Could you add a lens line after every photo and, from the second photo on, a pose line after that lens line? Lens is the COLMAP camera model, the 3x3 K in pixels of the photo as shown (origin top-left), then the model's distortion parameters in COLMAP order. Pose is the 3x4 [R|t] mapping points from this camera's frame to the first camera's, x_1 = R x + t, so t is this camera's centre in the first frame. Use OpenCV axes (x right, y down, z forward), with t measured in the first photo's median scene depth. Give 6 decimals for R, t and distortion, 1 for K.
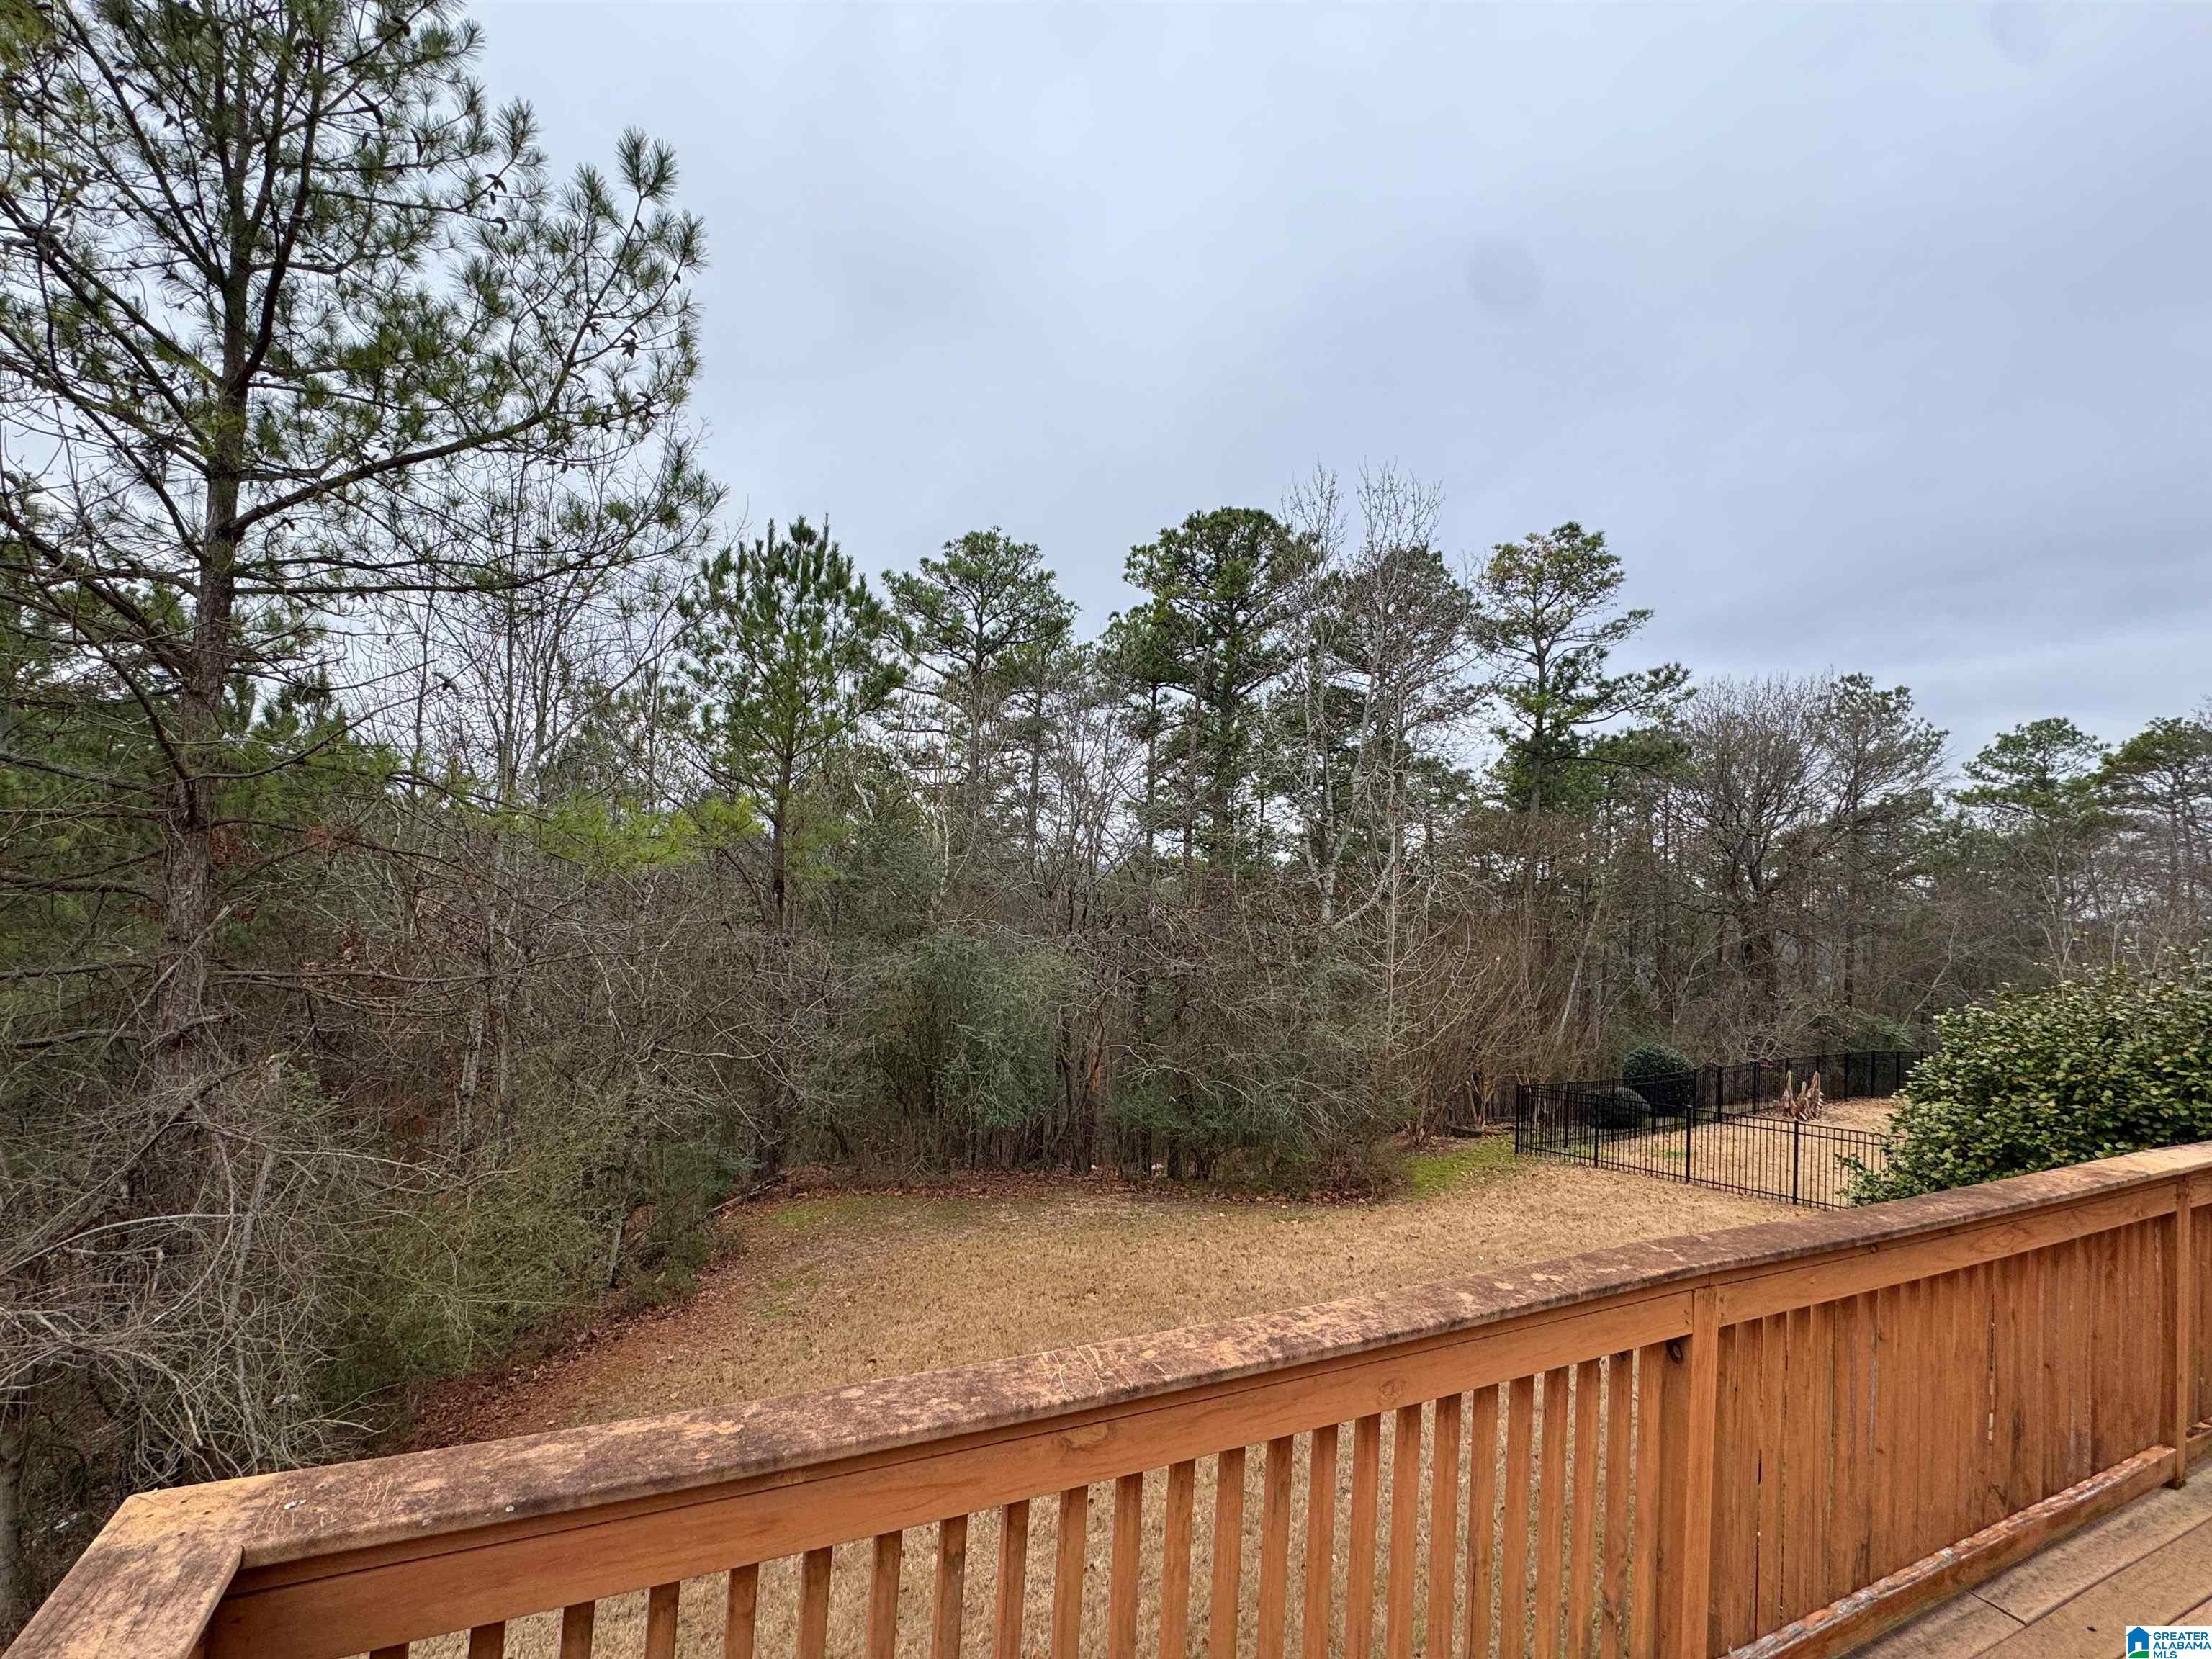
lens RADIAL K [[974.0, 0, 1101.4], [0, 974.0, 827.5], [0, 0, 1]] dist [-0.001577, 0.000171]
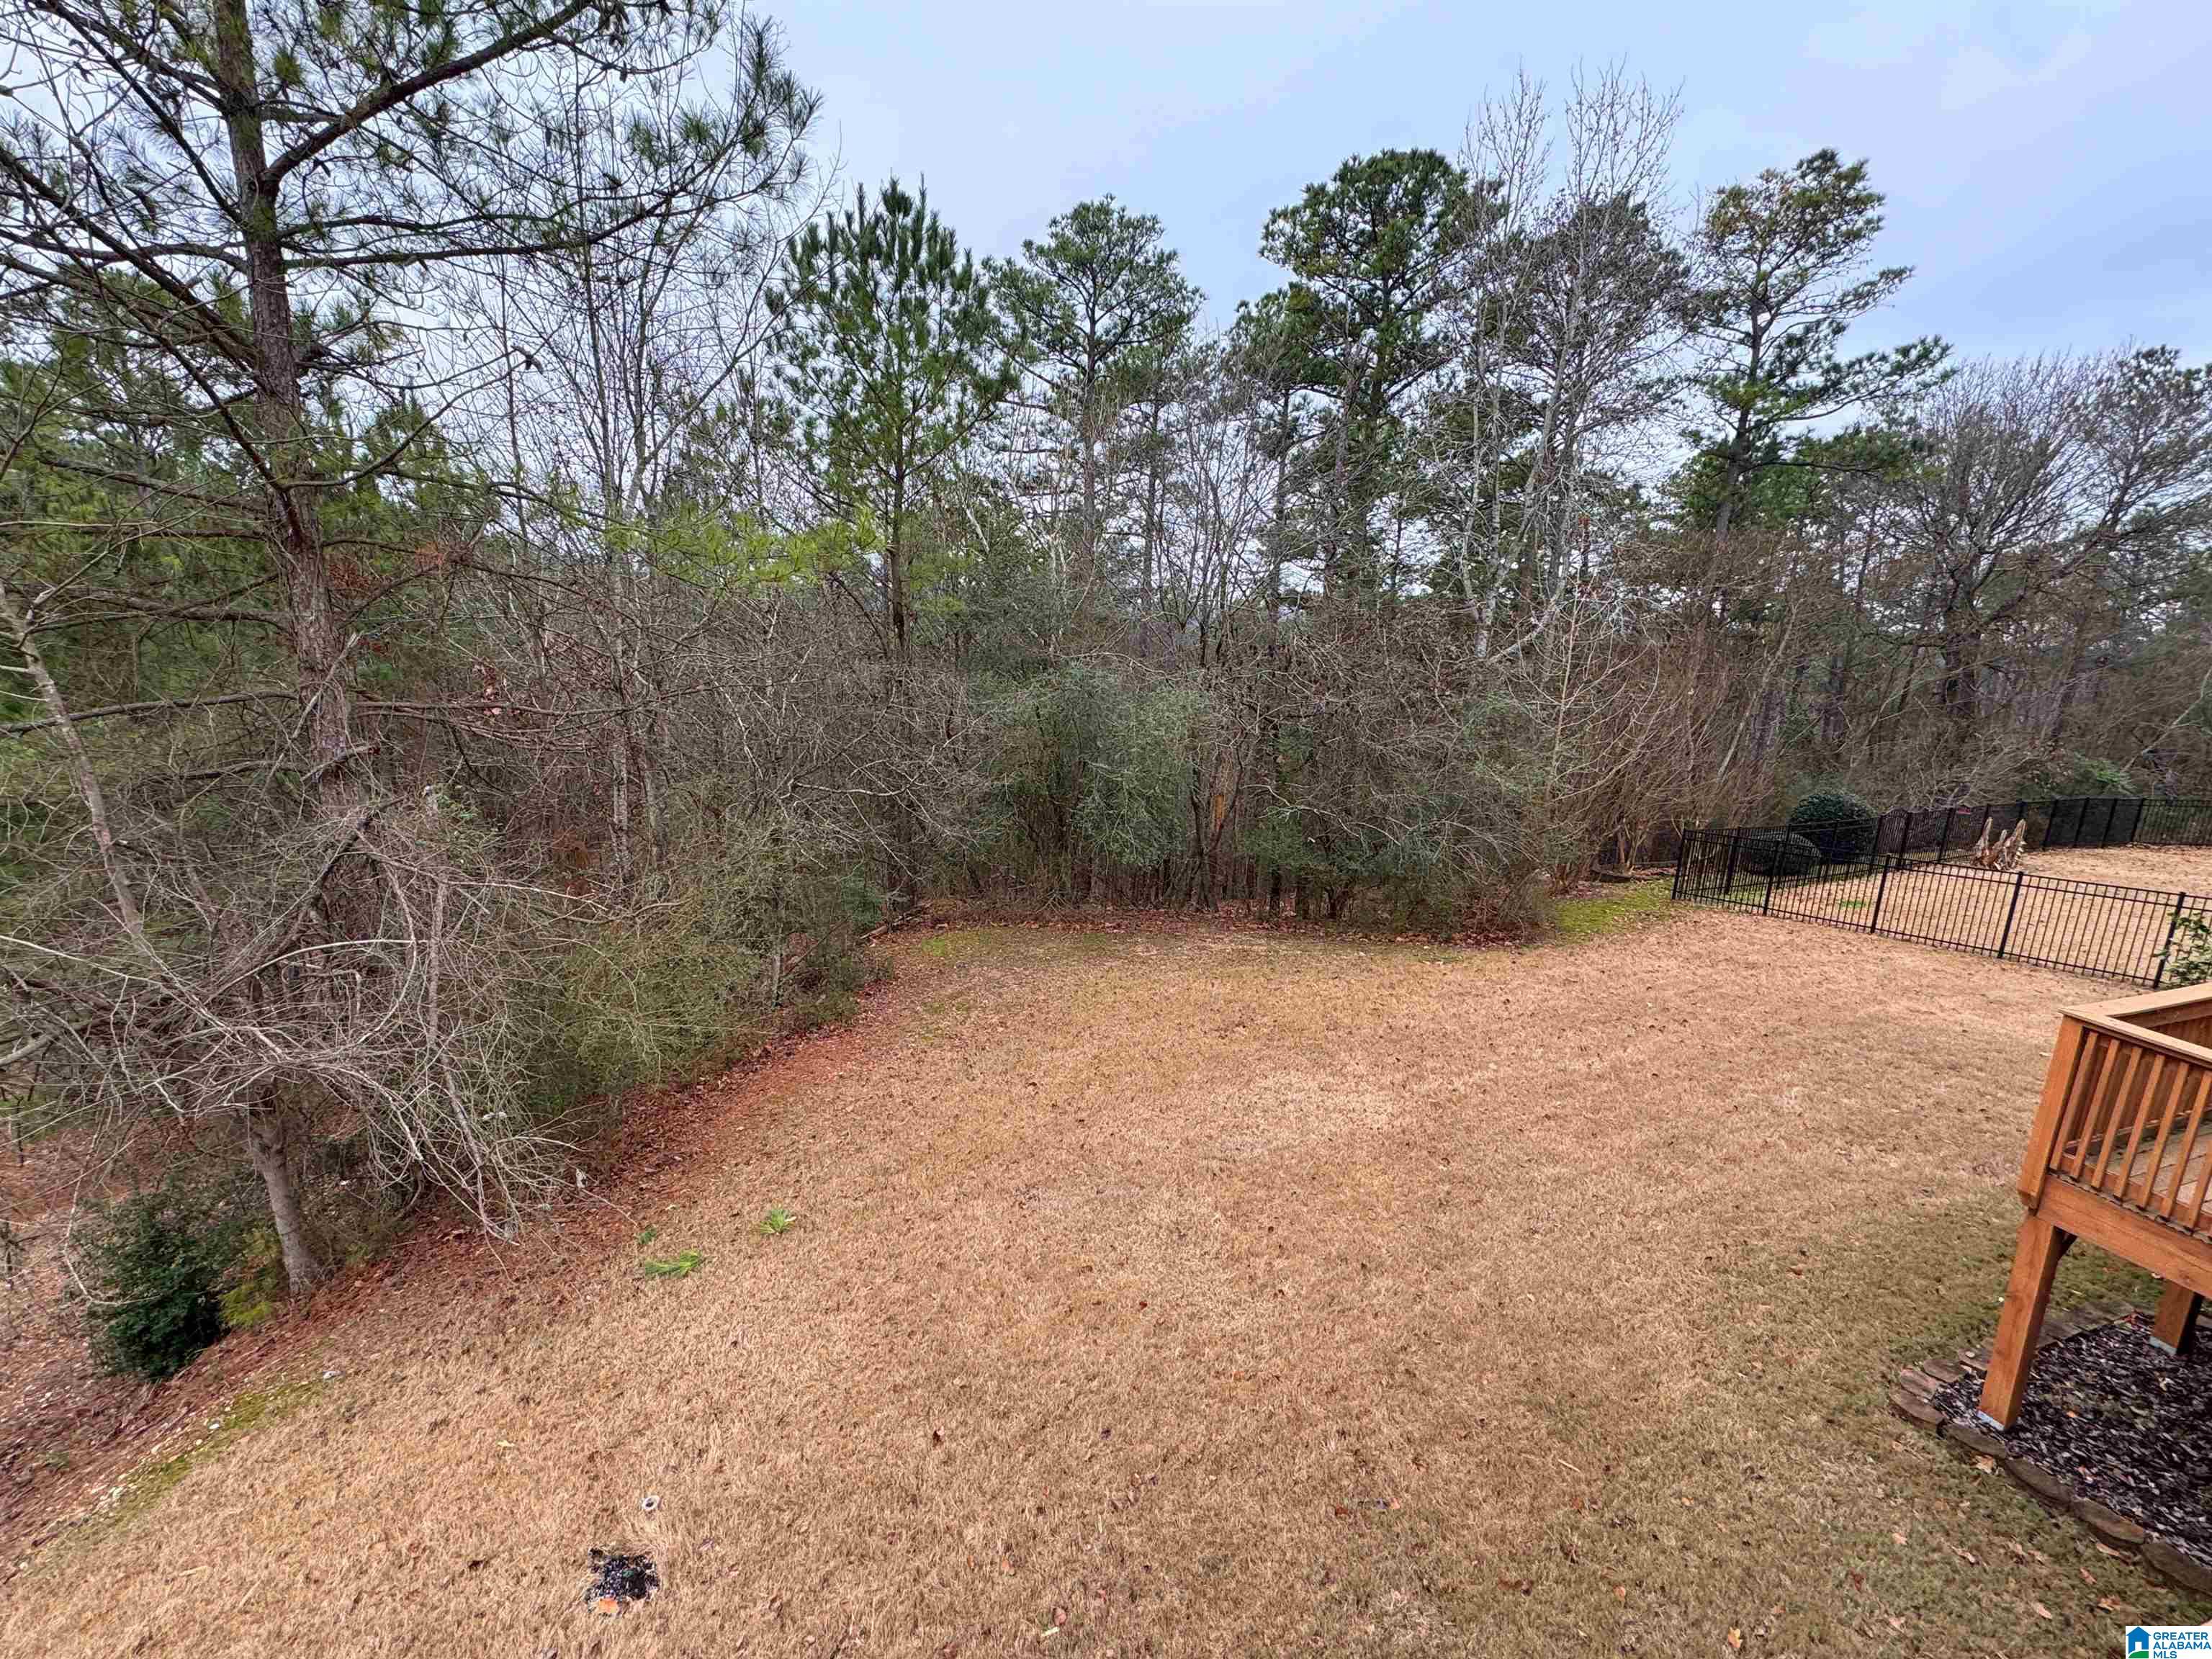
lens RADIAL K [[974.0, 0, 1101.4], [0, 974.0, 827.5], [0, 0, 1]] dist [-0.001577, 0.000171]
pose [[0.994623, 0.010184, -0.103063, -0.028948], [0.016724, 0.966301, 0.256872, 0.012651], [0.102206, -0.257214, 0.960934, 0.044793]]
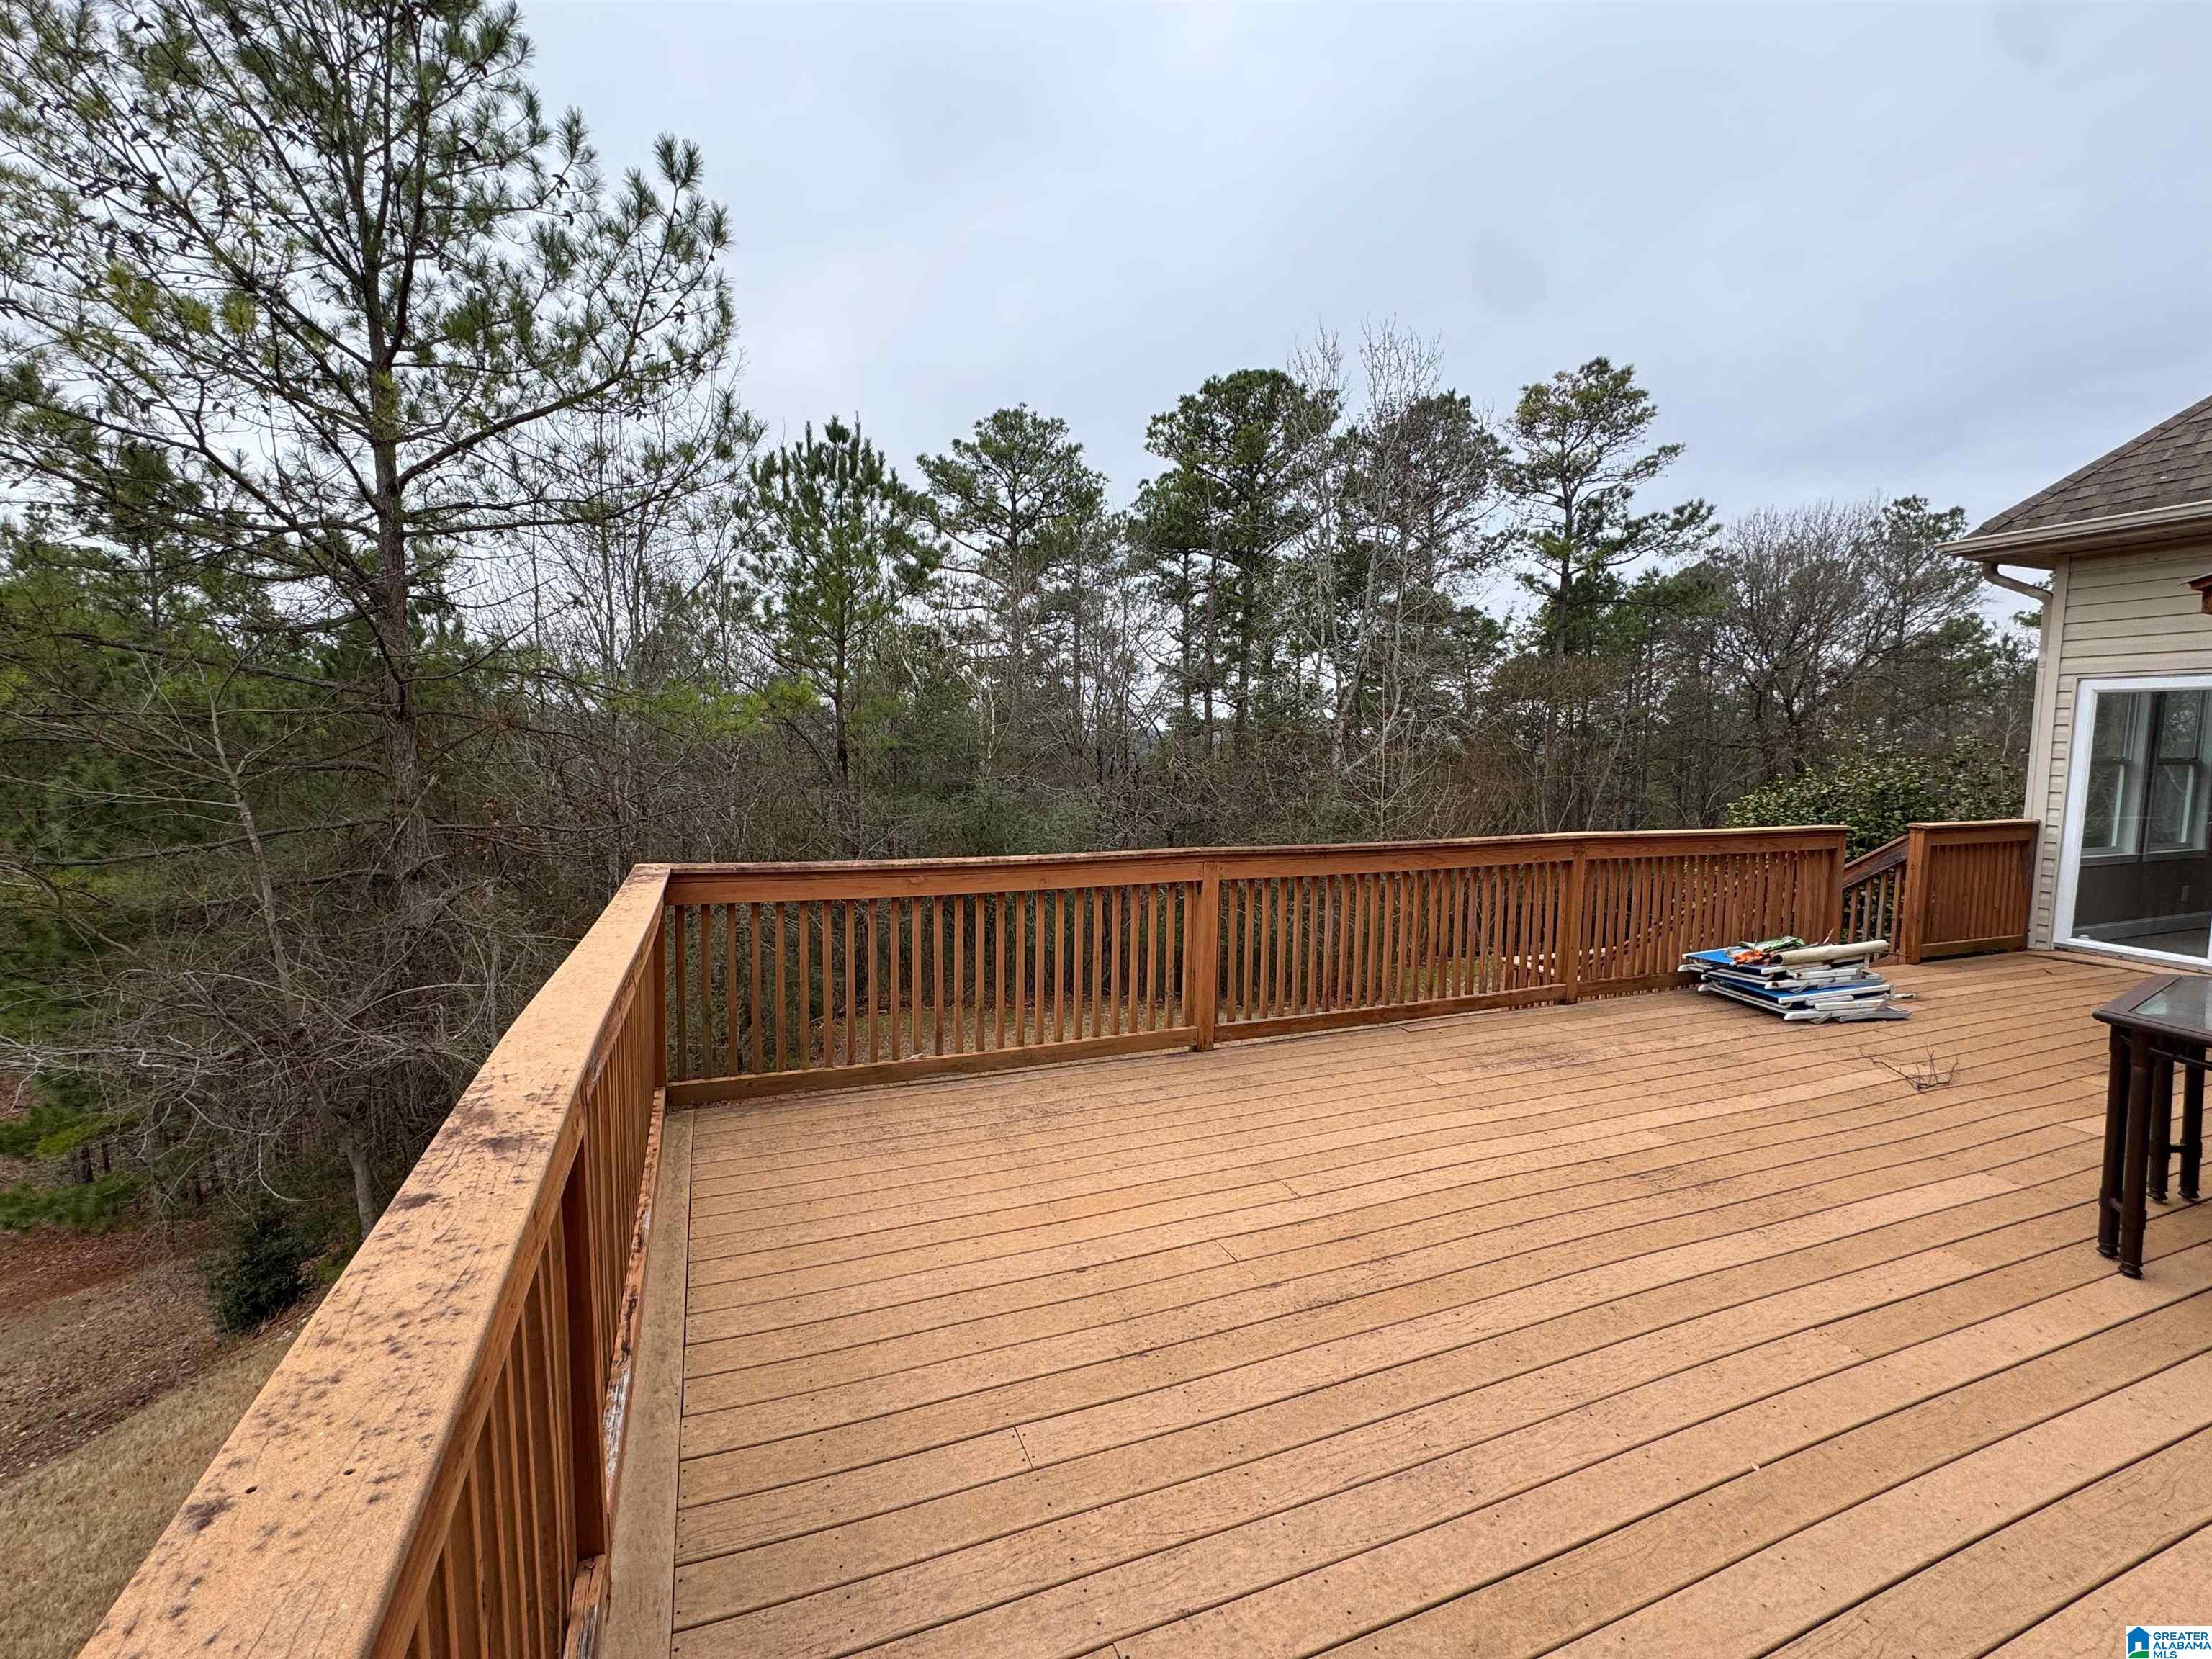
lens RADIAL K [[977.1, 0, 1106.0], [0, 977.1, 829.5], [0, 0, 1]] dist [-0.002008, -0.000040]
pose [[0.996946, -0.038239, -0.068089, 0.046571], [0.047119, 0.989861, 0.133997, 0.006588], [0.062274, -0.136796, 0.988640, -0.114105]]
